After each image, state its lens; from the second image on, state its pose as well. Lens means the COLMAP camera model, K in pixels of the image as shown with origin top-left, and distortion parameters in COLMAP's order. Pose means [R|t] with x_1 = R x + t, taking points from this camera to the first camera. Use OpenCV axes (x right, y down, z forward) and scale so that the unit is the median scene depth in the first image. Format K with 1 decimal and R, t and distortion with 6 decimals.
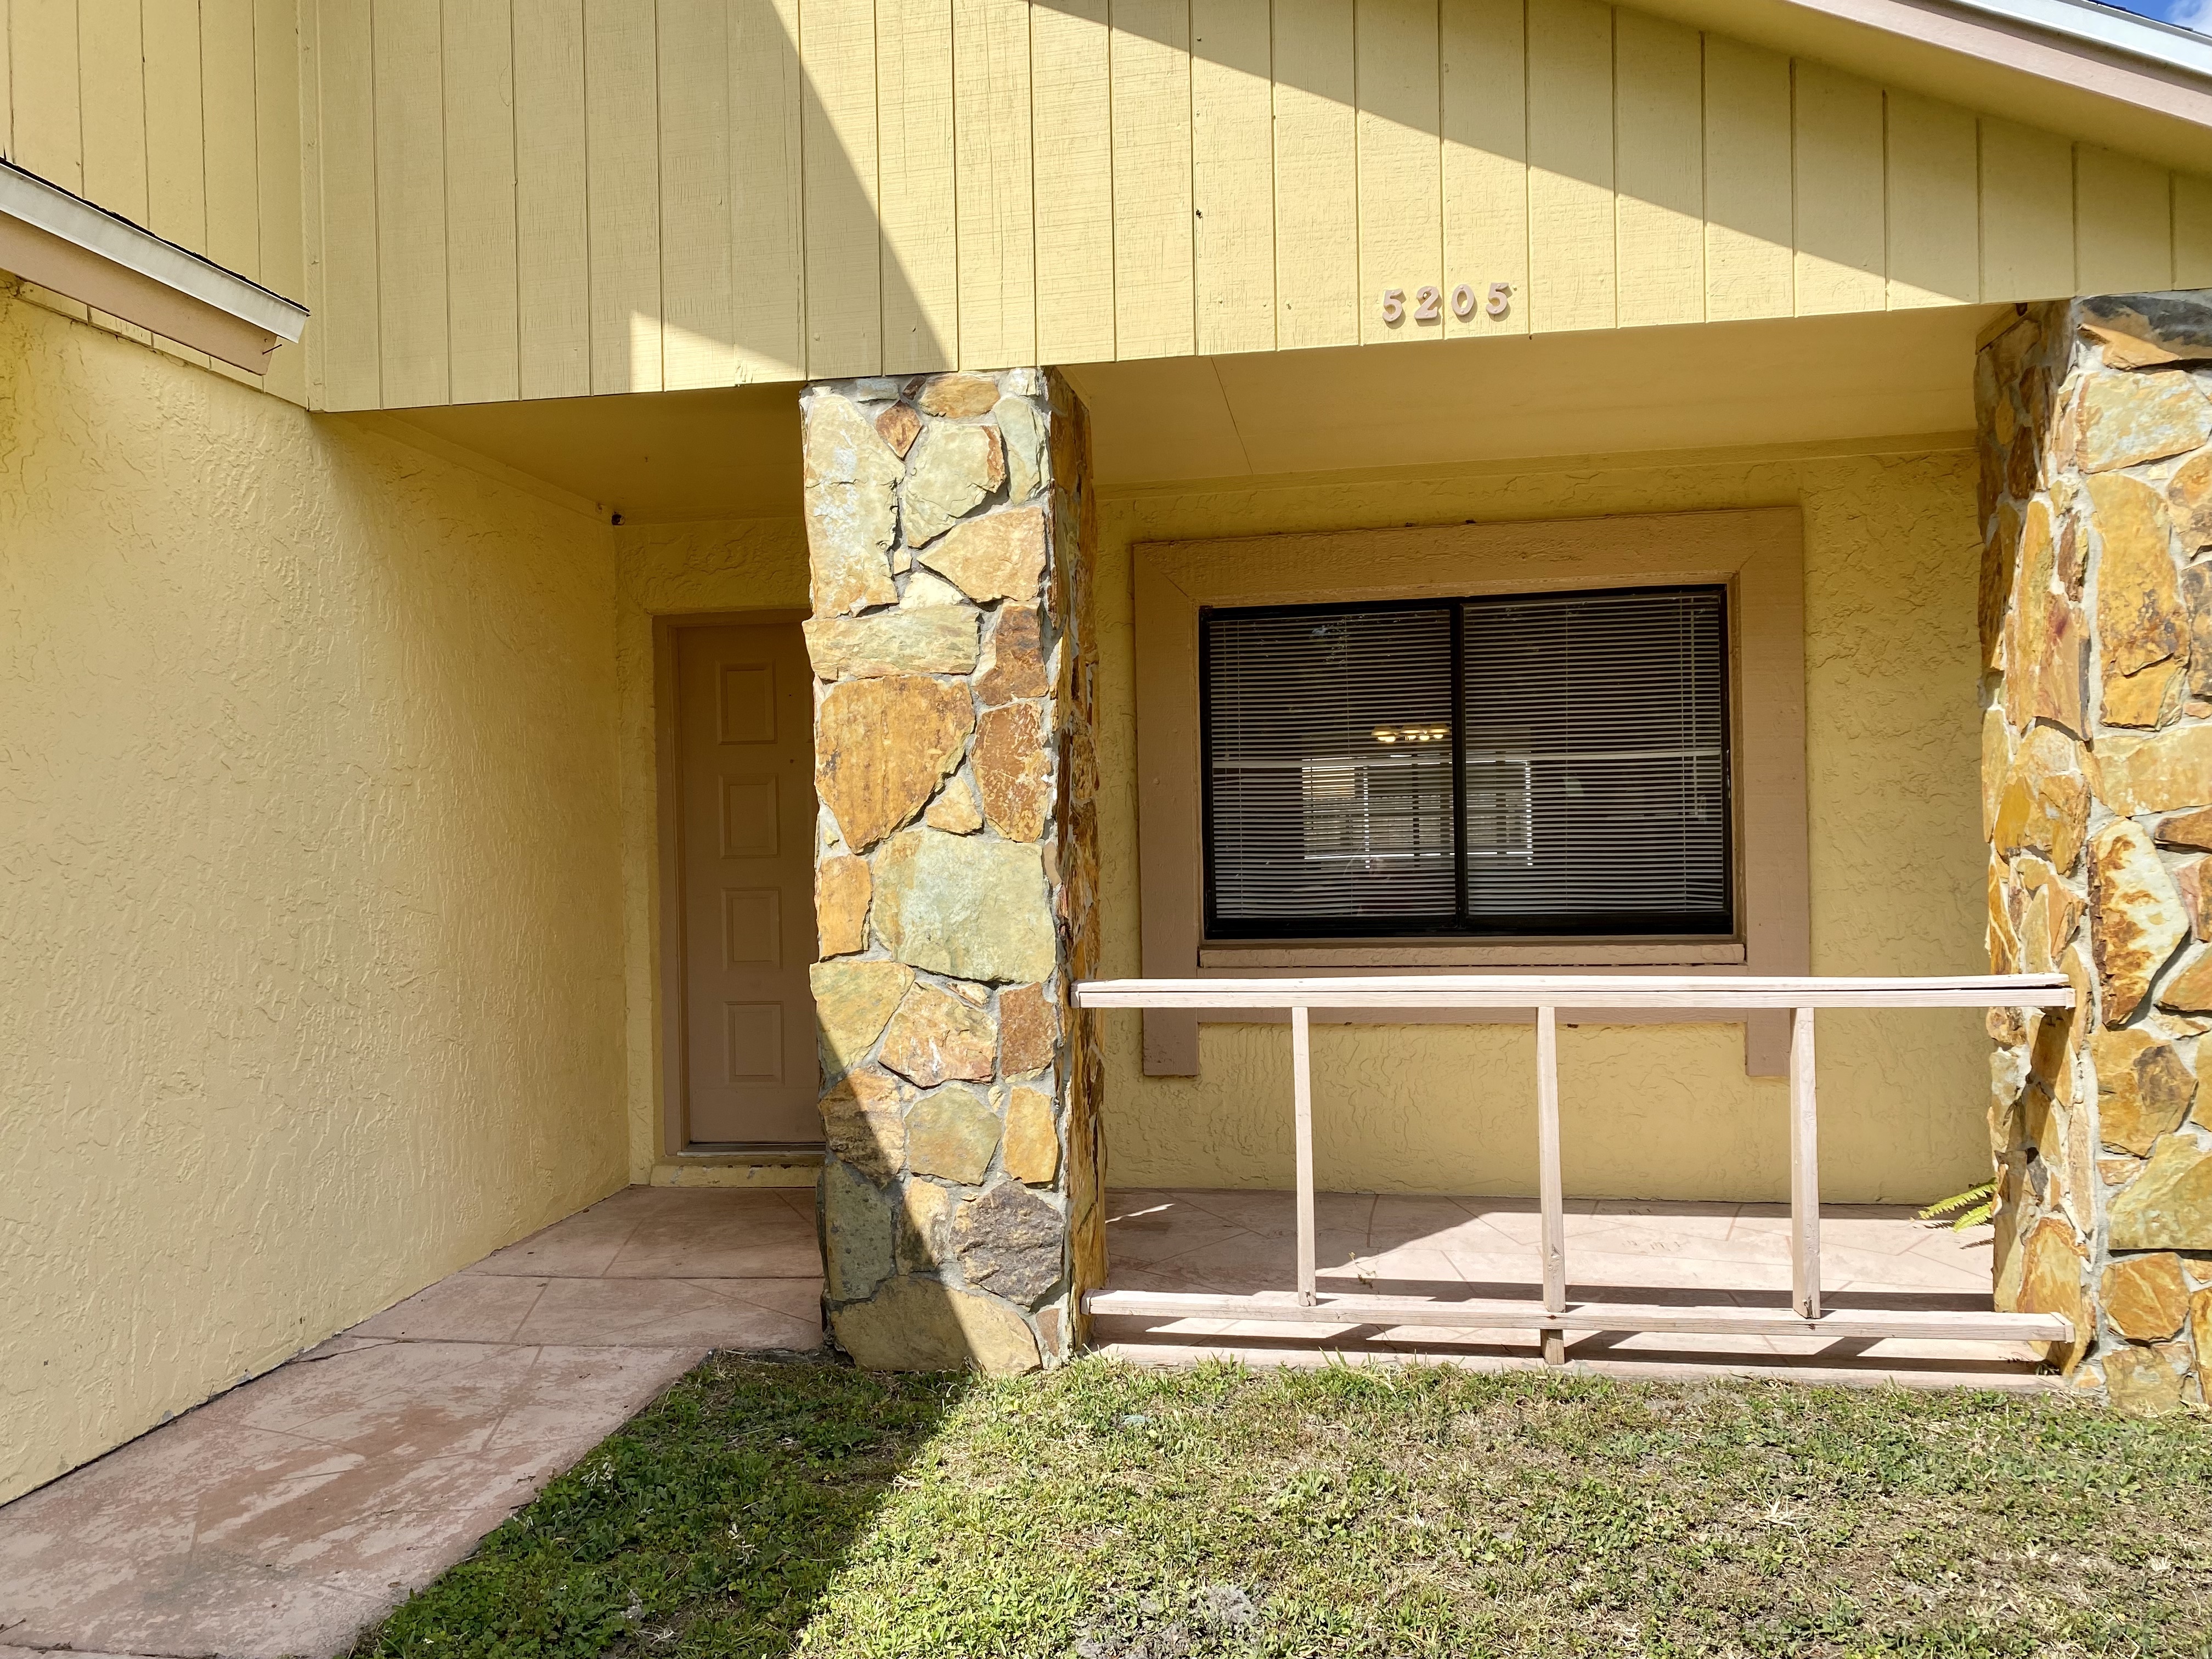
lens RADIAL K [[1801.6, 0, 1113.2], [0, 1801.6, 845.3], [0, 0, 1]] dist [0.006524, -0.010679]
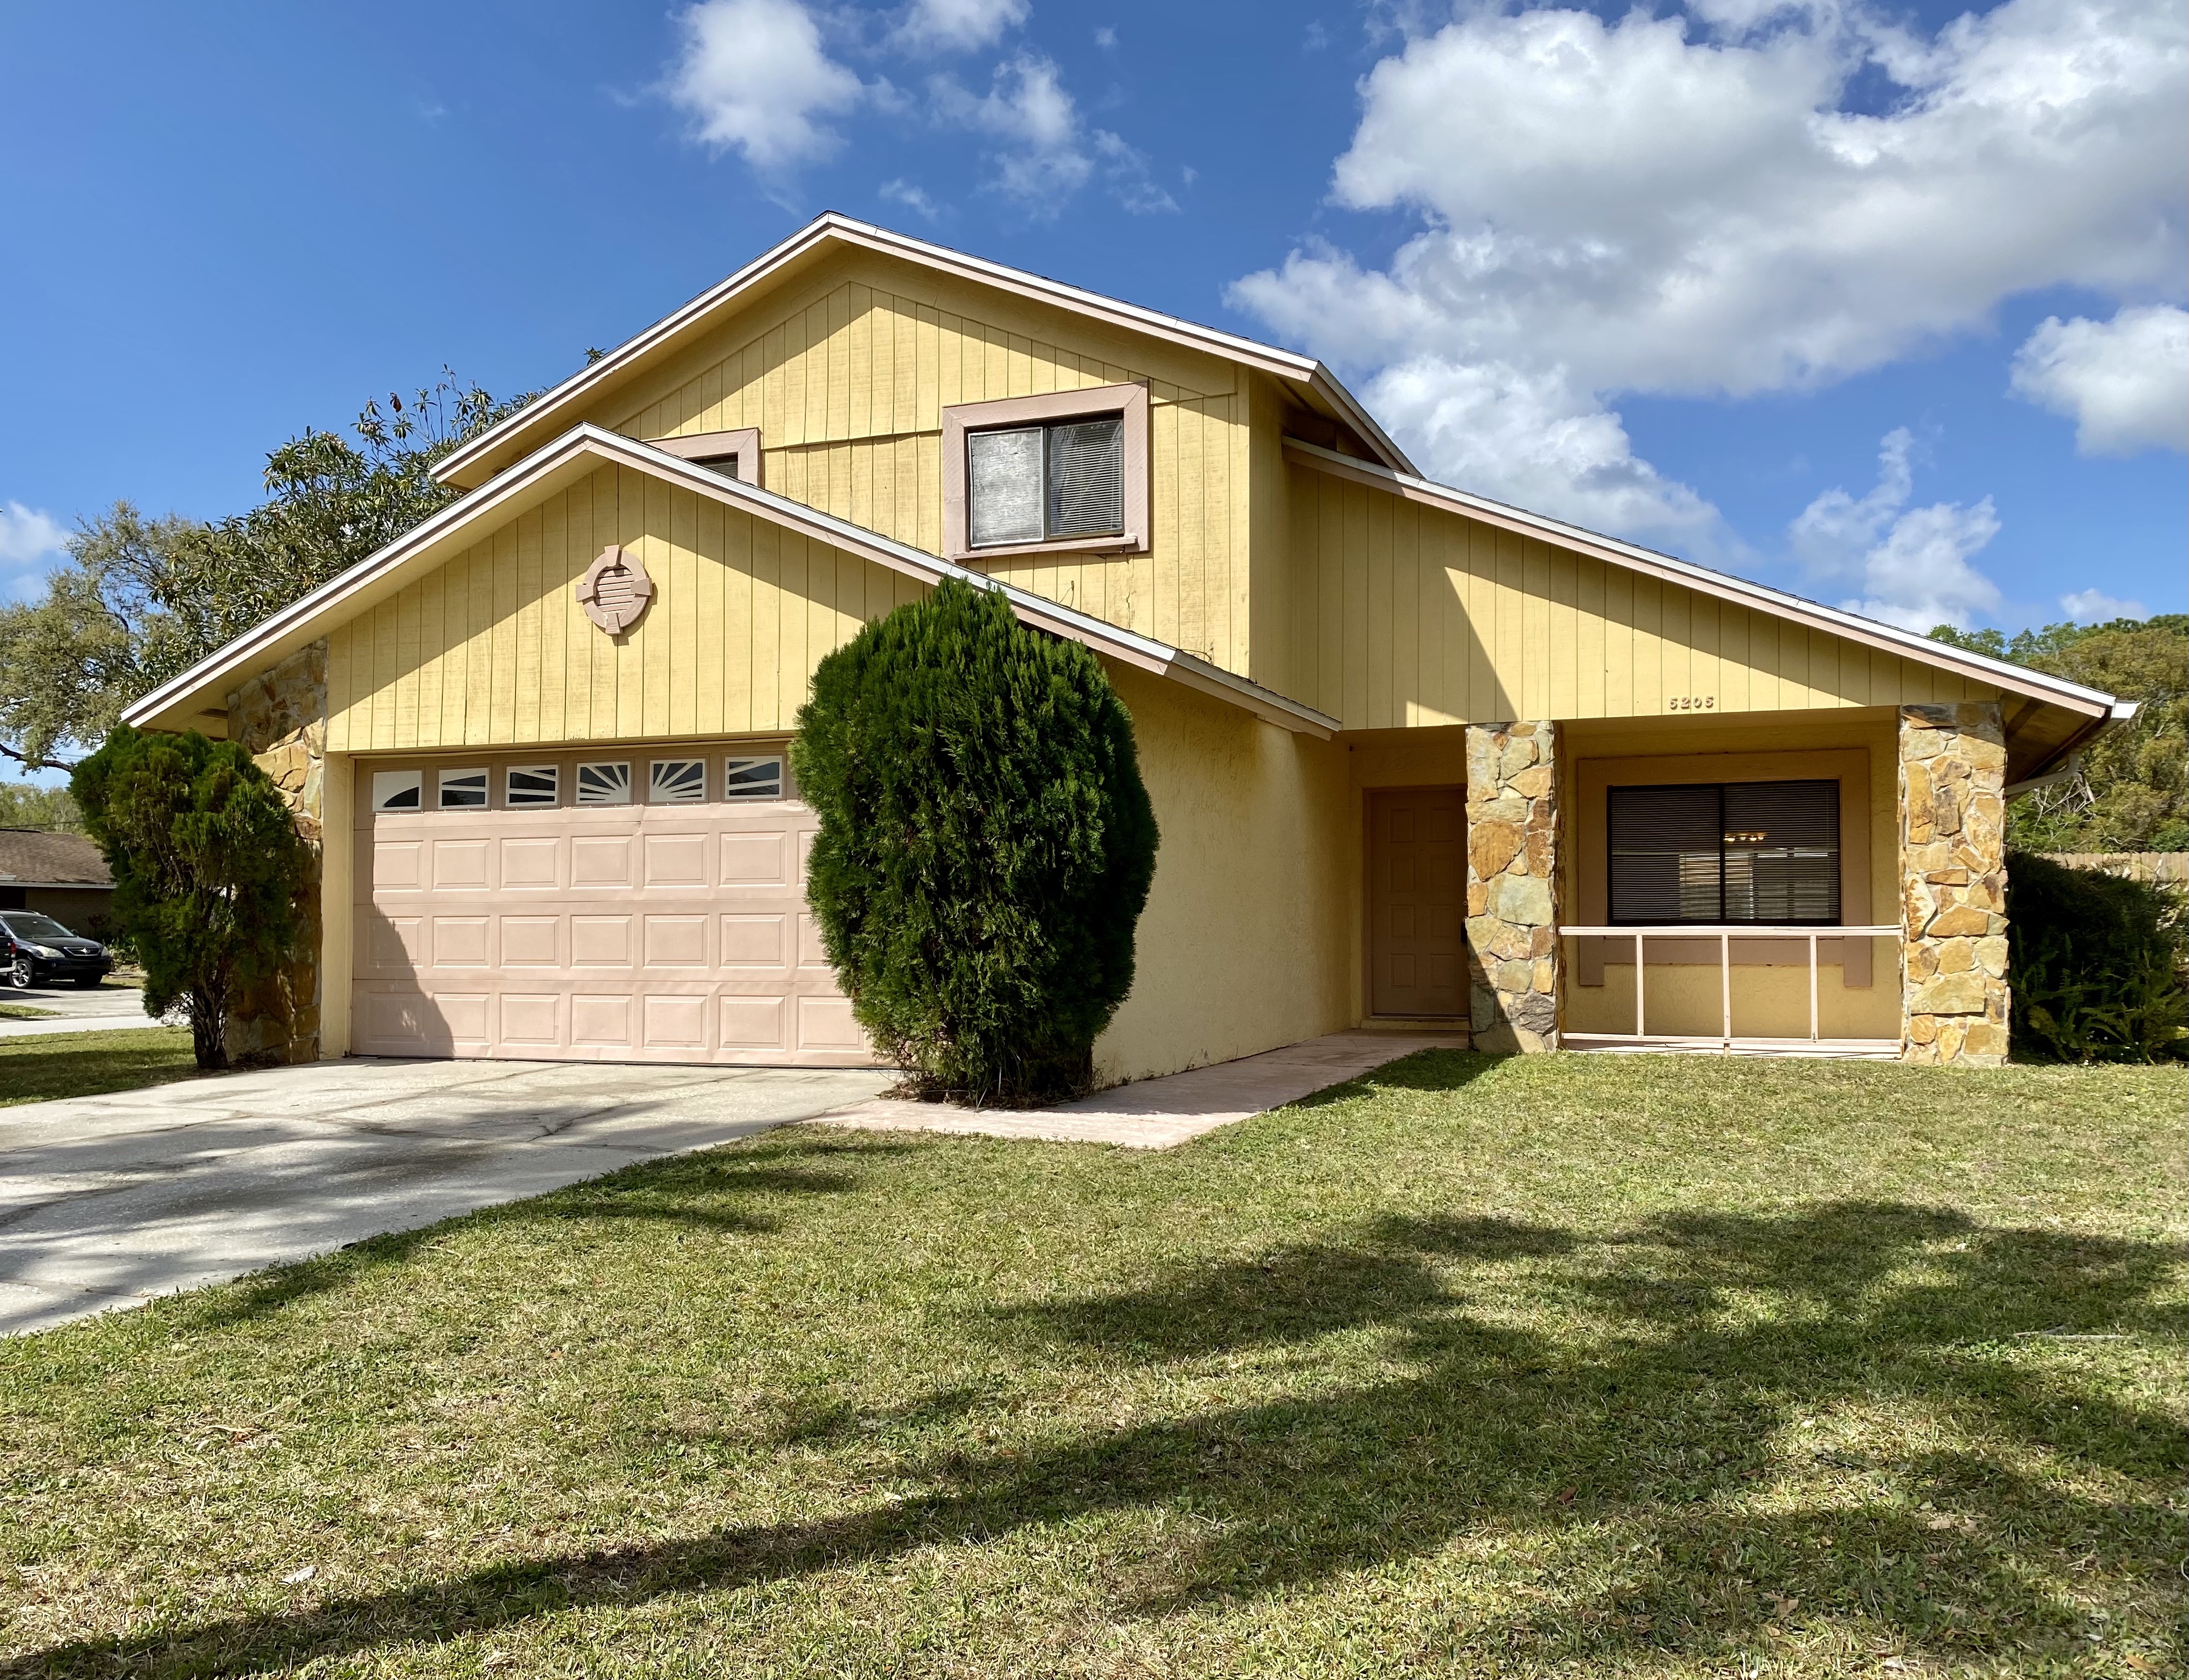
lens RADIAL K [[1854.3, 0, 996.5], [0, 1854.3, 869.8], [0, 0, 1]] dist [0.082049, -0.334741]
pose [[0.963158, 0.013392, -0.268603, -0.091004], [-0.023203, 0.999173, -0.033386, 0.107500], [0.267934, 0.038388, 0.962672, -2.194388]]
